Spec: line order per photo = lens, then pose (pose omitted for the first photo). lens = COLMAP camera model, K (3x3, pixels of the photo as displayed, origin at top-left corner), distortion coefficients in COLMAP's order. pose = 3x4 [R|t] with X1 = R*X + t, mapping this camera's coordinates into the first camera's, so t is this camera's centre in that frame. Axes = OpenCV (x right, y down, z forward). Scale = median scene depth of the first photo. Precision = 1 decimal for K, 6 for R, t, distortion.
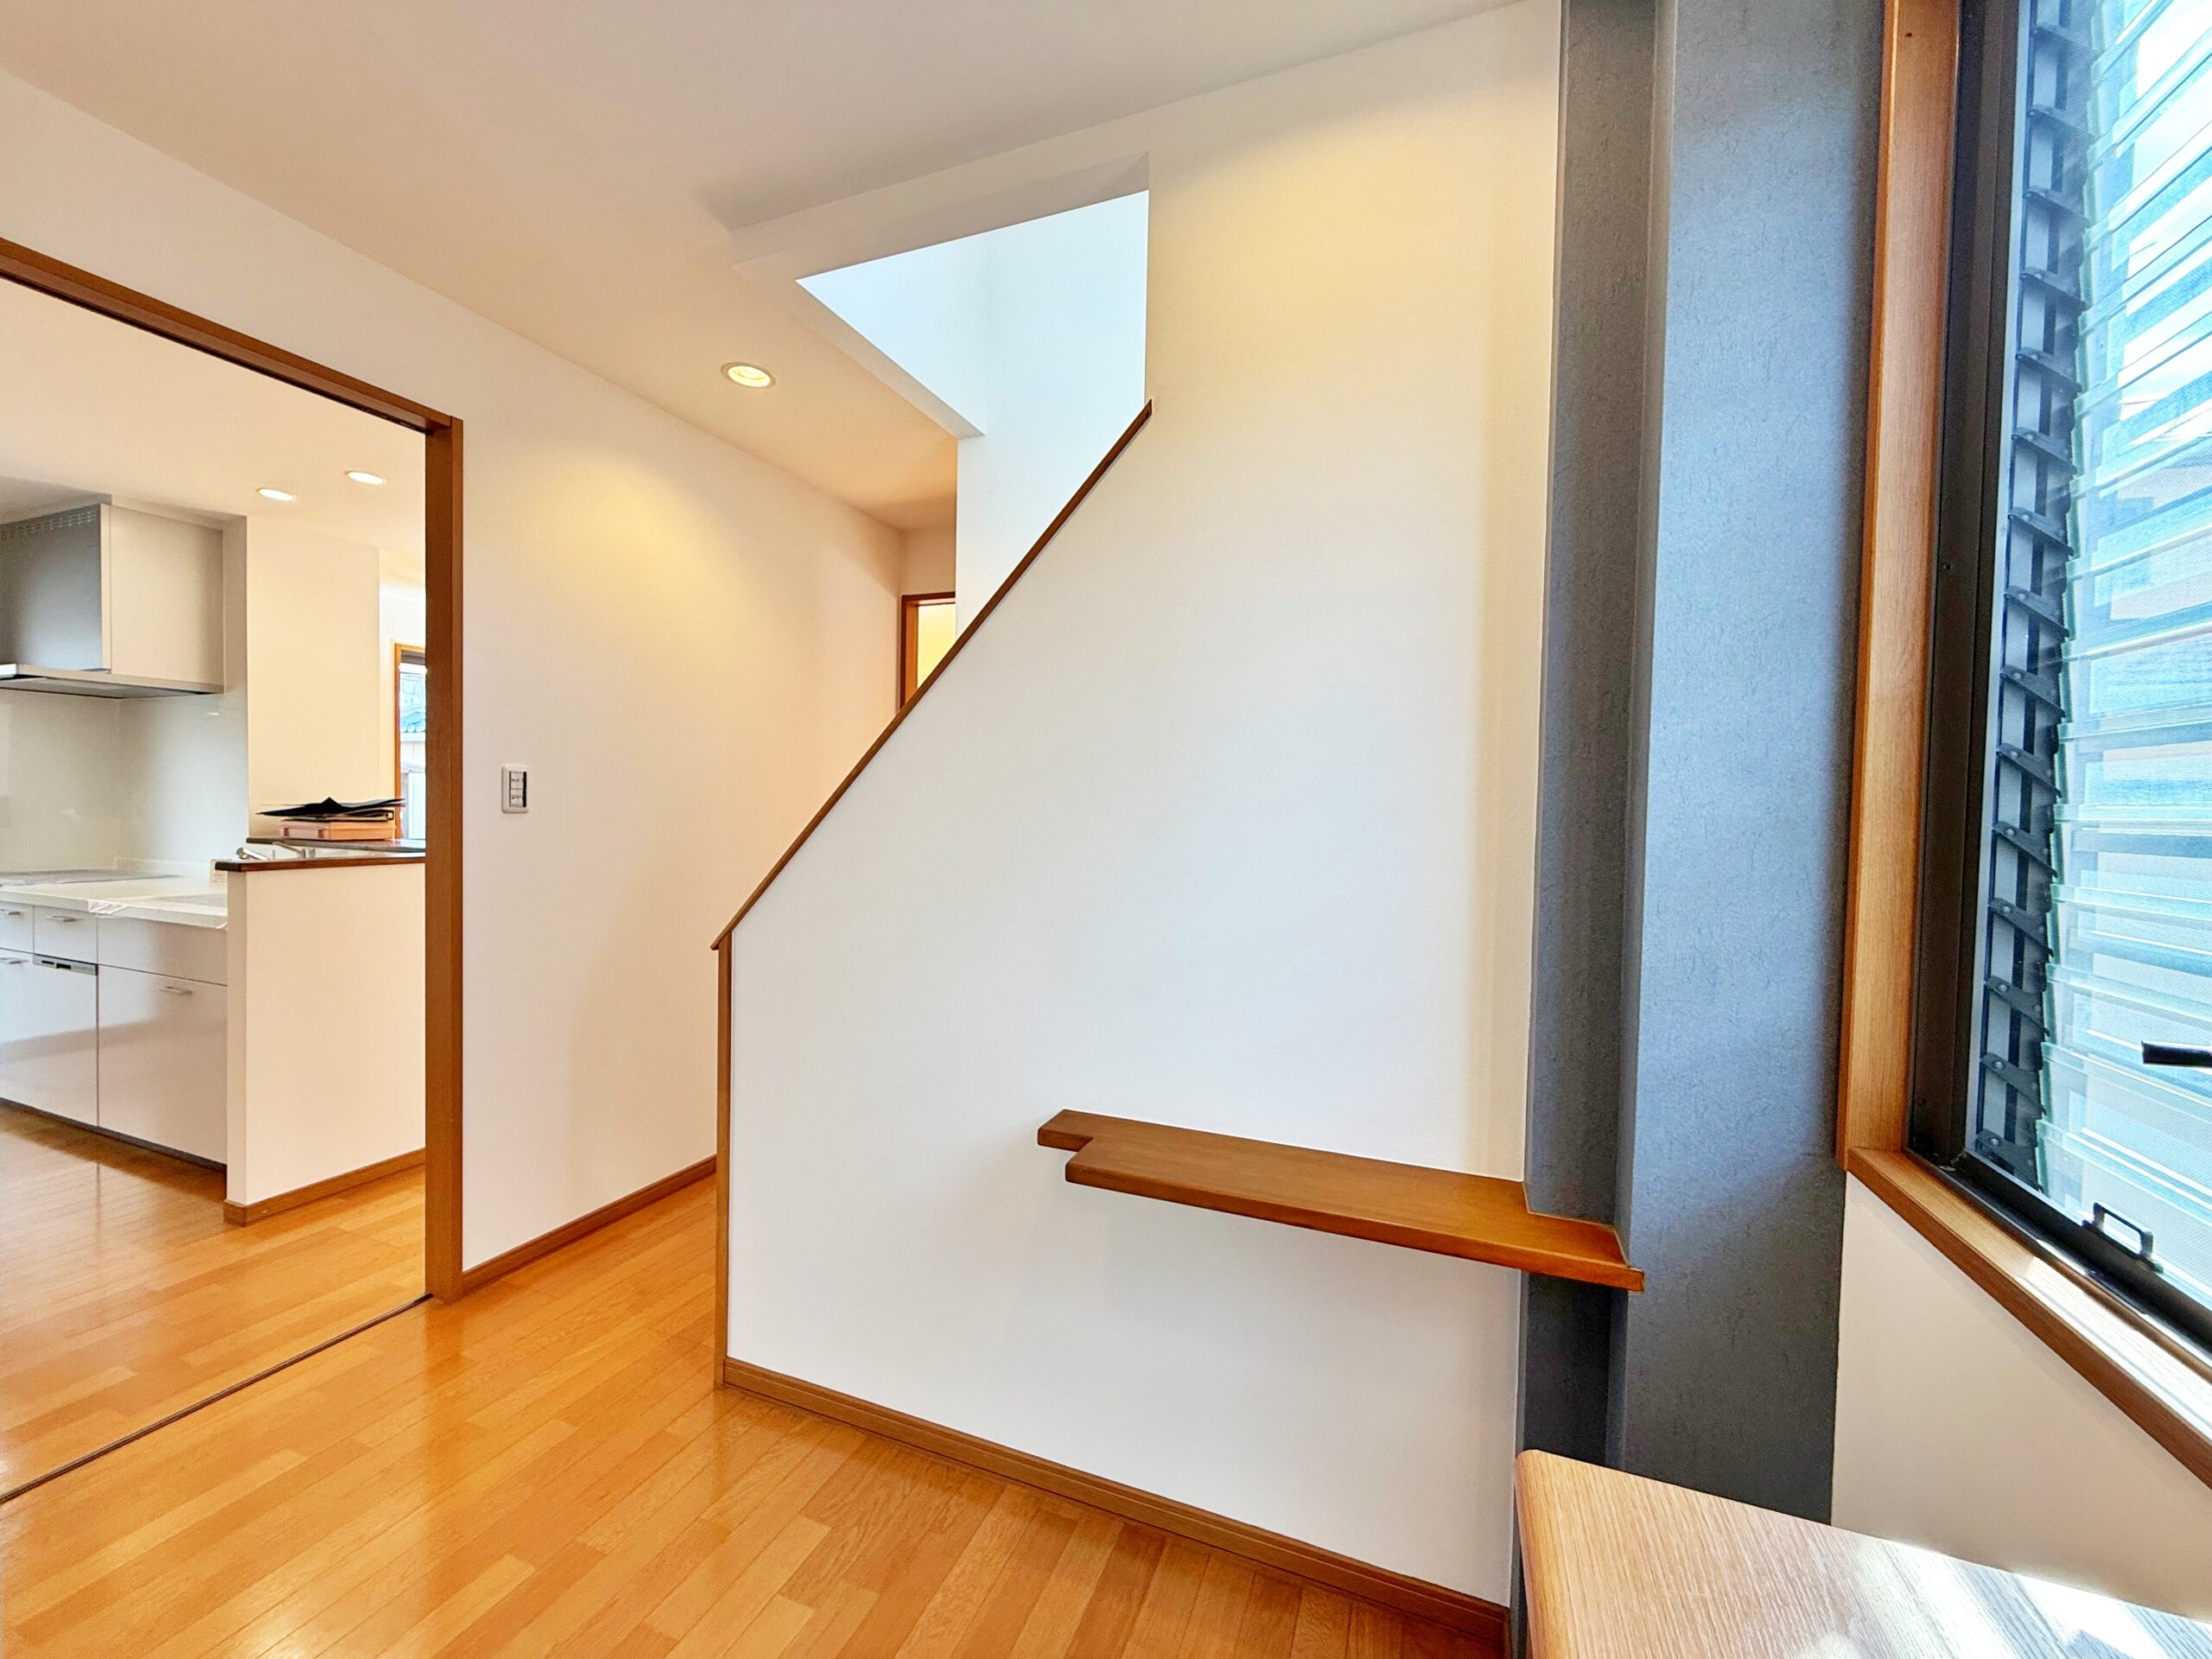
lens RADIAL K [[880.4, 0, 1093.6], [0, 880.4, 830.9], [0, 0, 1]] dist [0.000158, 0.000155]
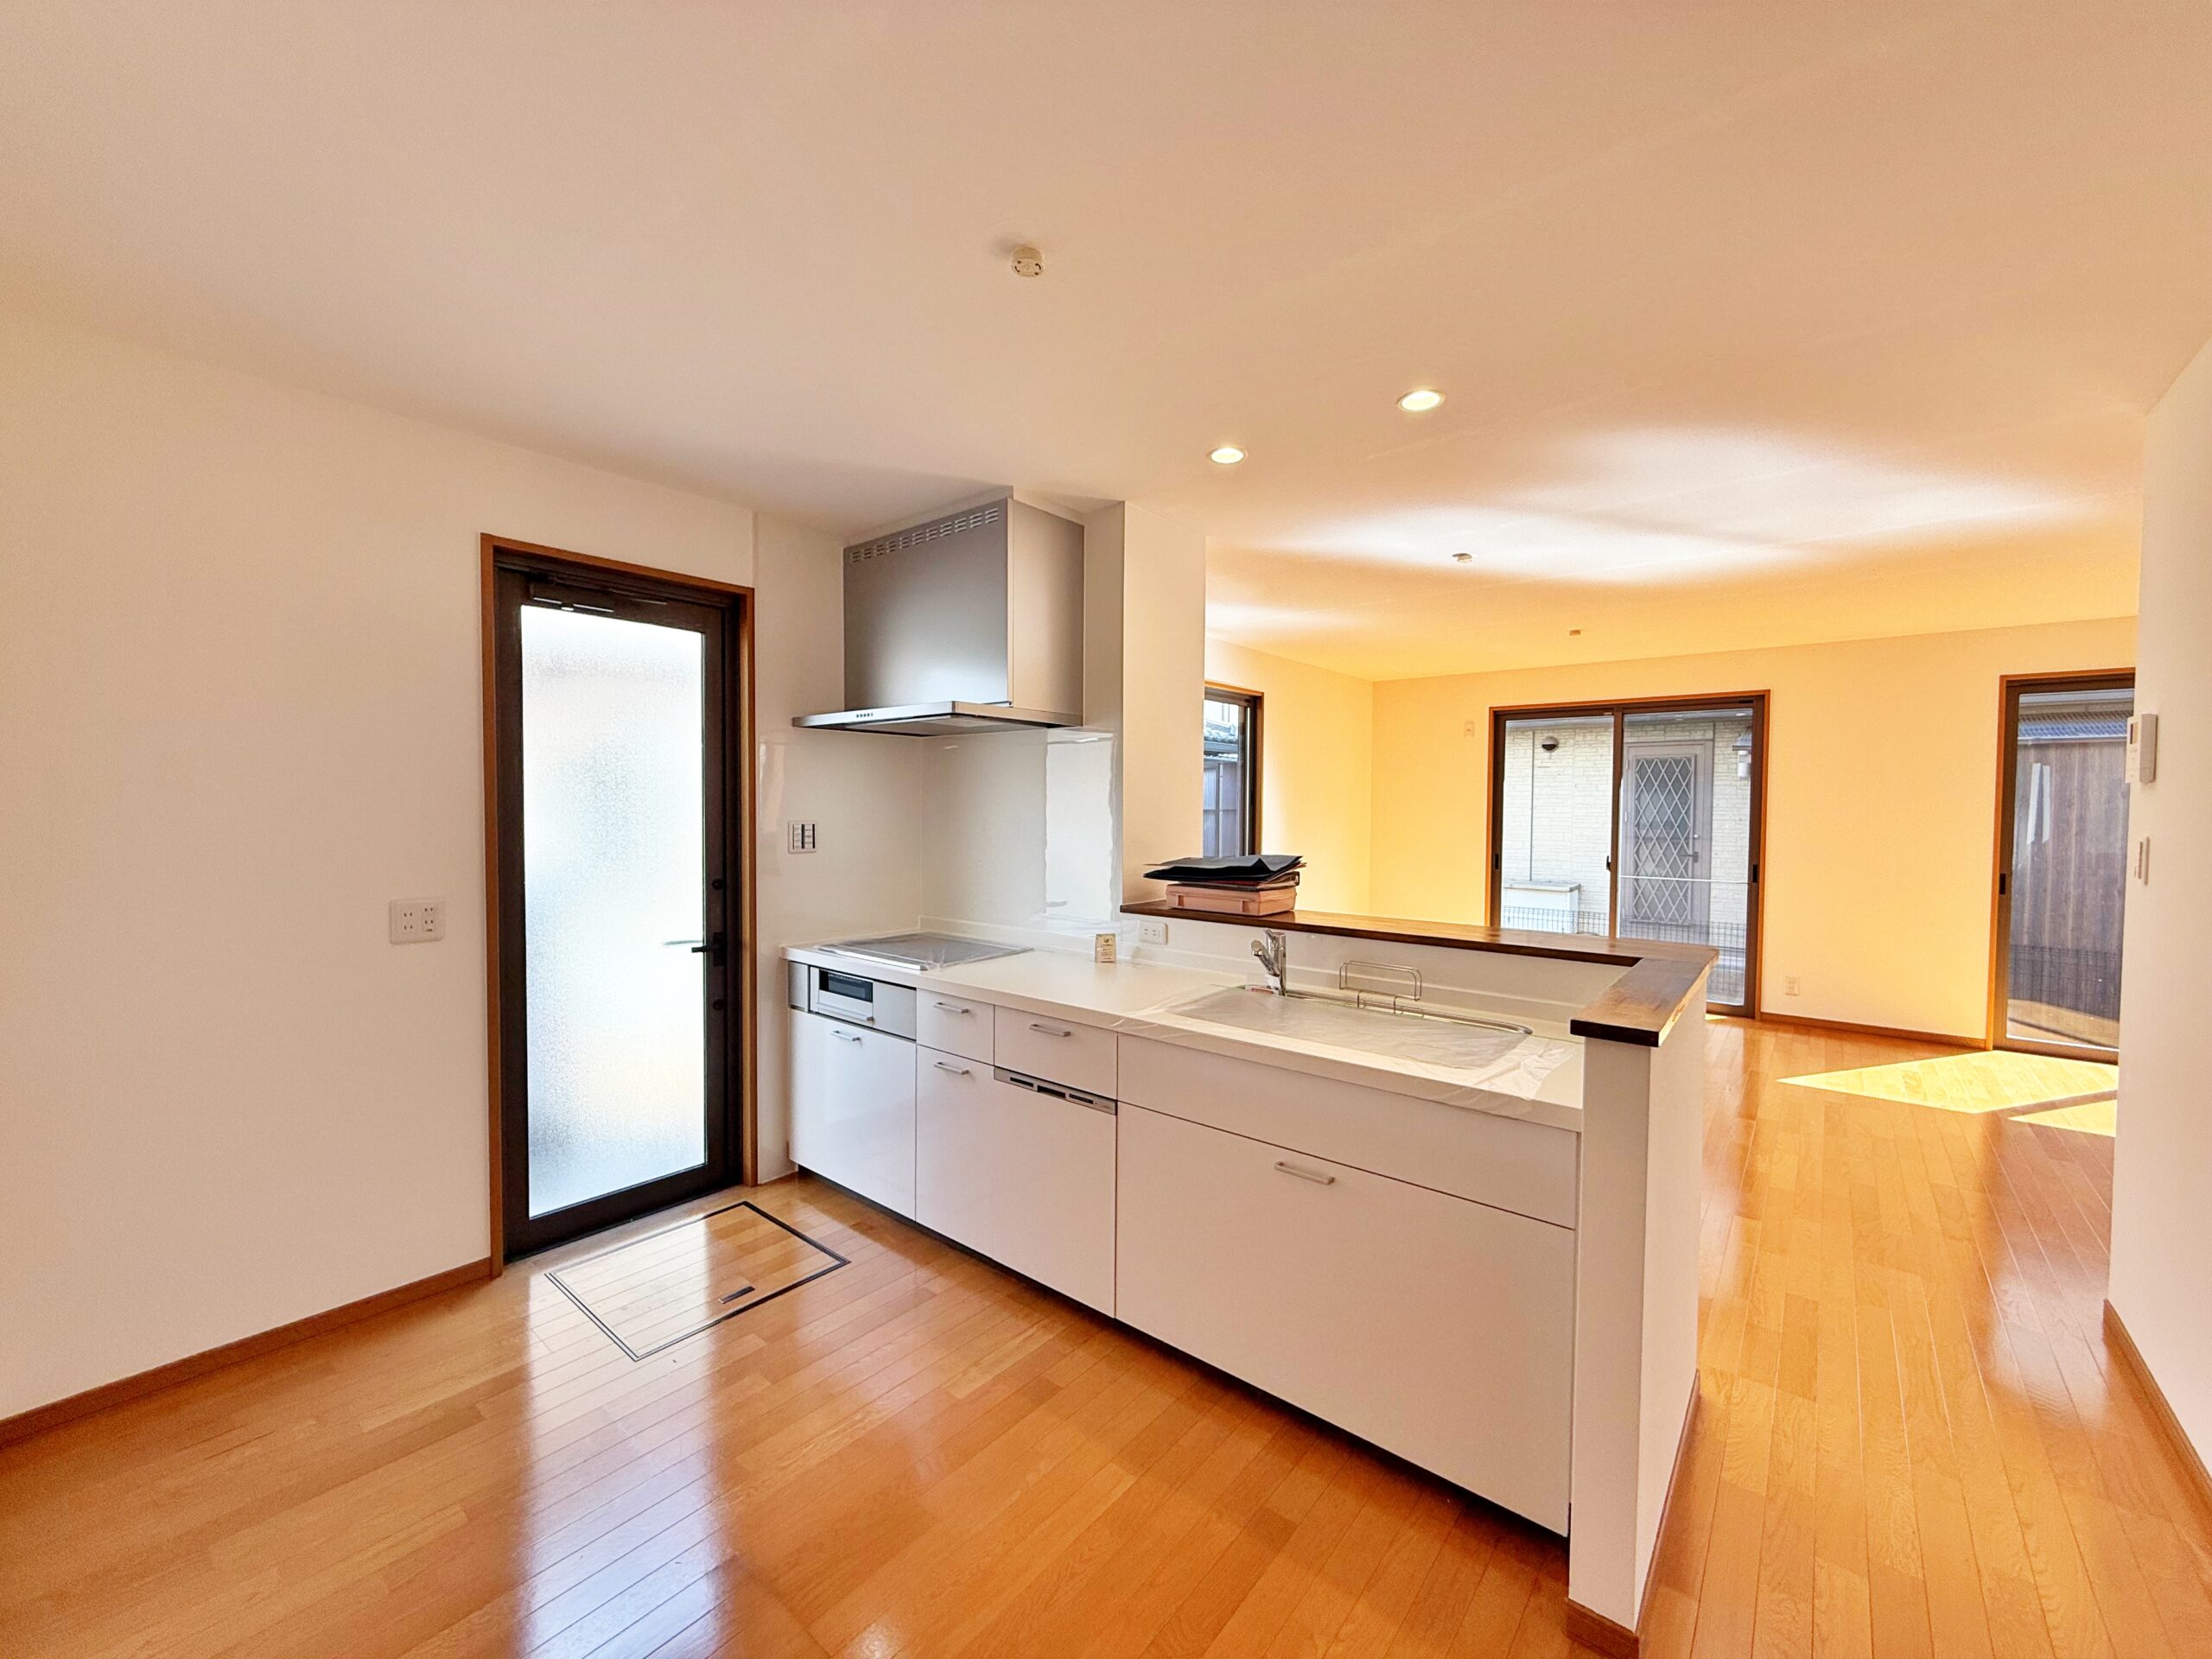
lens RADIAL K [[880.4, 0, 1093.6], [0, 880.4, 830.9], [0, 0, 1]] dist [0.000158, 0.000155]
pose [[0.950790, -0.004072, -0.309808, -0.879469], [0.004336, 0.999991, 0.000165, -0.071353], [0.309804, -0.001500, 0.950799, 0.280128]]
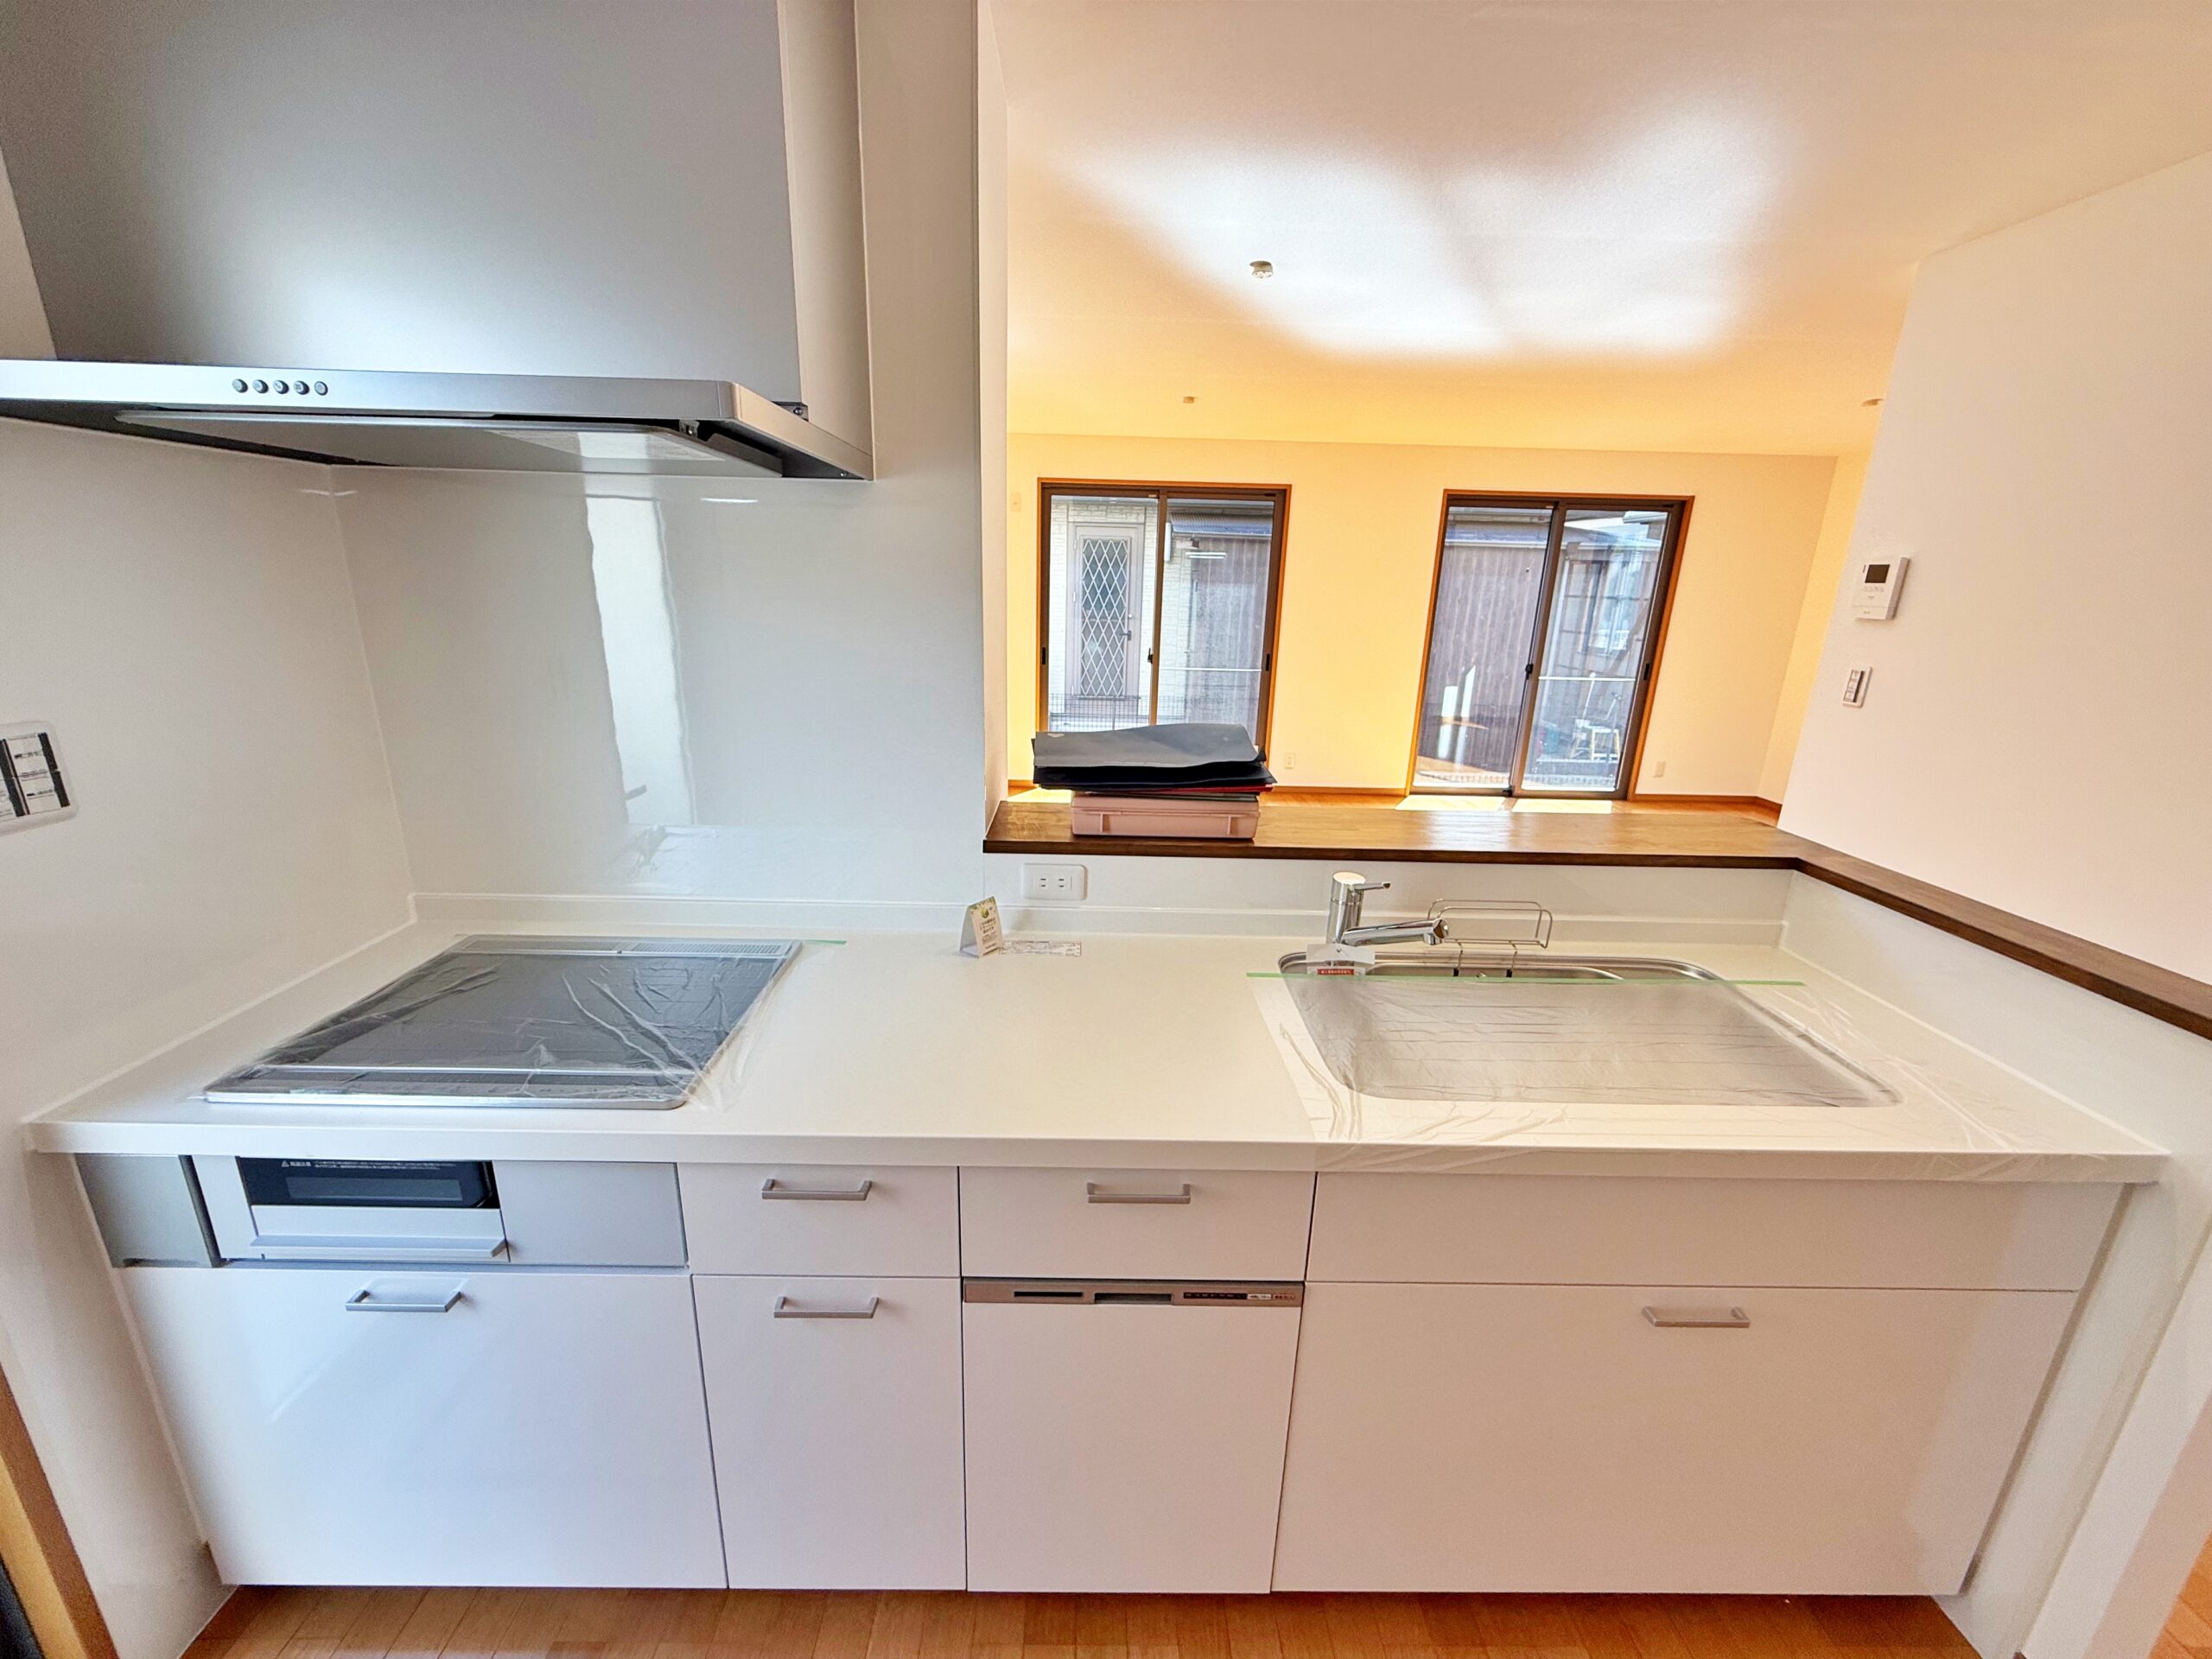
lens RADIAL K [[880.4, 0, 1093.6], [0, 880.4, 830.9], [0, 0, 1]] dist [0.000158, 0.000155]
pose [[0.923142, -0.103435, 0.370283, -1.269734], [0.003013, 0.965046, 0.262065, -0.130058], [-0.384446, -0.240807, 0.891186, 0.701186]]
